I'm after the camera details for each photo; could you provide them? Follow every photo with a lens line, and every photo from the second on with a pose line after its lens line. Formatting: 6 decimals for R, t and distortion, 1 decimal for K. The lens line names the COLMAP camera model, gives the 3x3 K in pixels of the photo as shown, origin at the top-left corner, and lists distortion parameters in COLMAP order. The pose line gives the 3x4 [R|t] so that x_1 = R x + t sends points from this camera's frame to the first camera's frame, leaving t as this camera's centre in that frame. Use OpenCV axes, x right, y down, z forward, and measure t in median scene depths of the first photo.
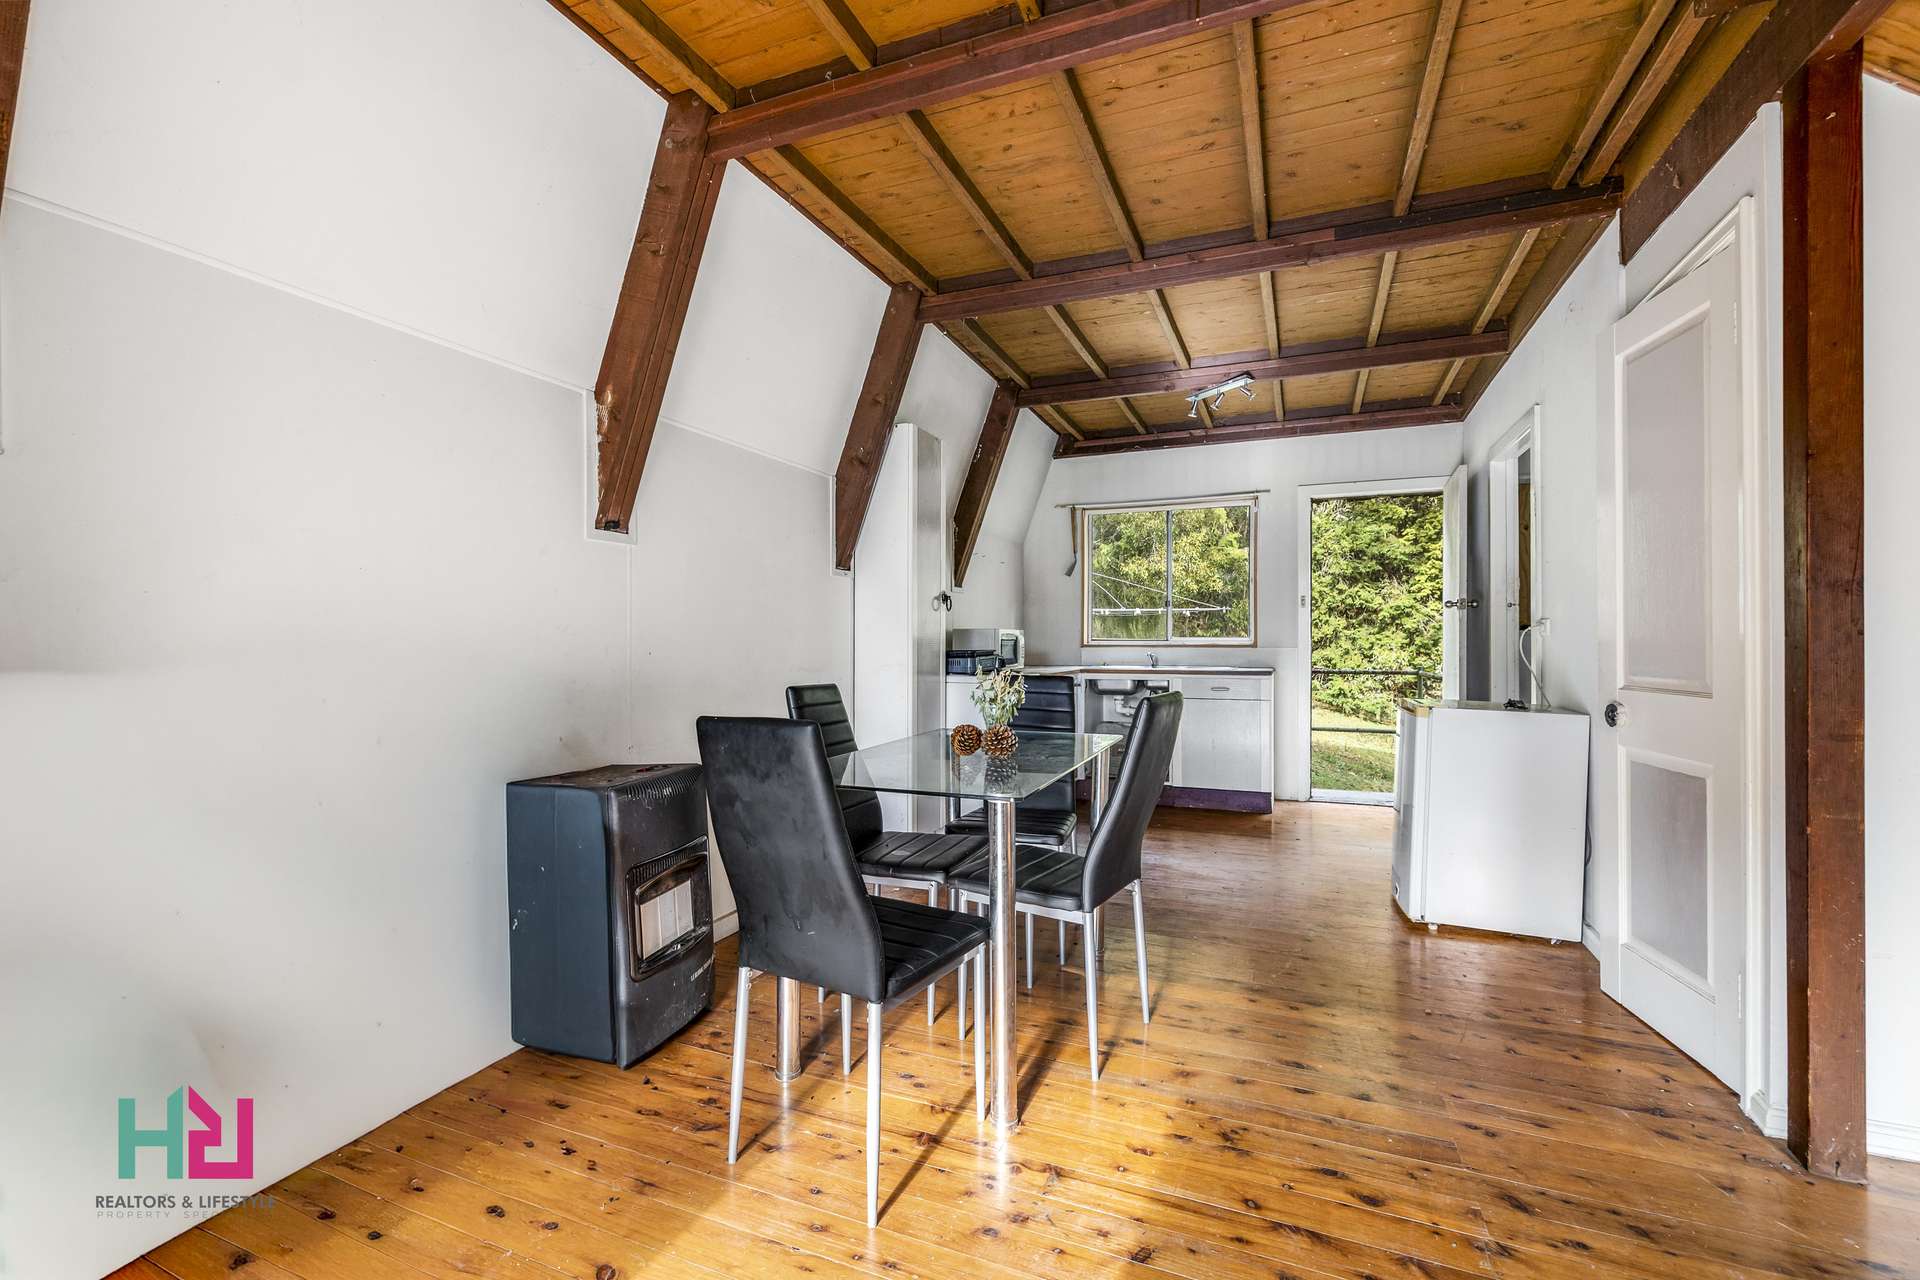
lens RADIAL K [[837.5, 0, 960.0], [0, 837.5, 640.0], [0, 0, 1]] dist [-0.002033, -0.000297]
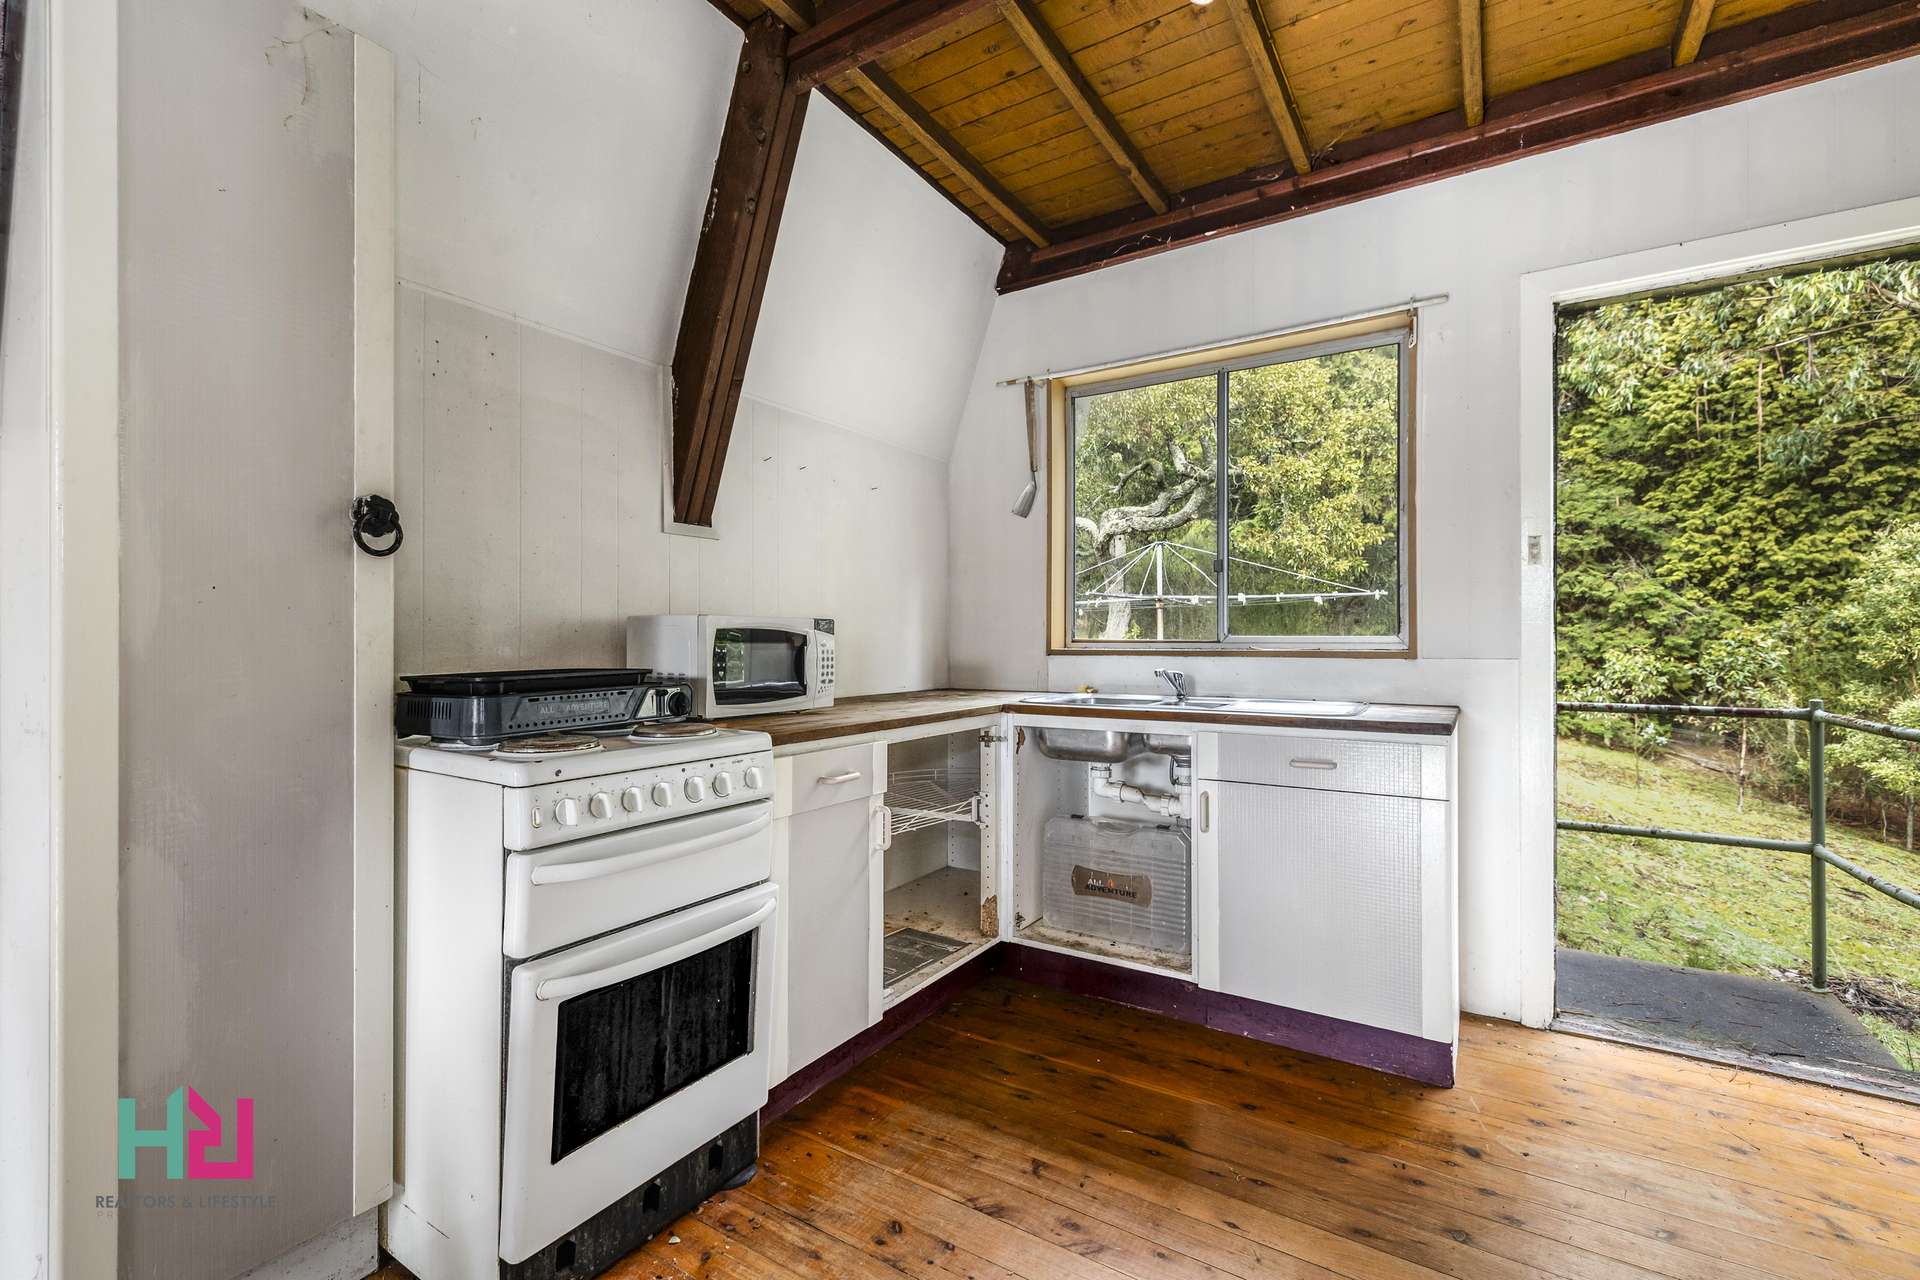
lens RADIAL K [[837.5, 0, 960.0], [0, 837.5, 640.0], [0, 0, 1]] dist [-0.002033, -0.000297]
pose [[0.984253, 0.001124, -0.176760, 0.060149], [-0.000839, 0.999998, 0.001691, -0.000547], [0.176761, -0.001516, 0.984253, 0.160746]]
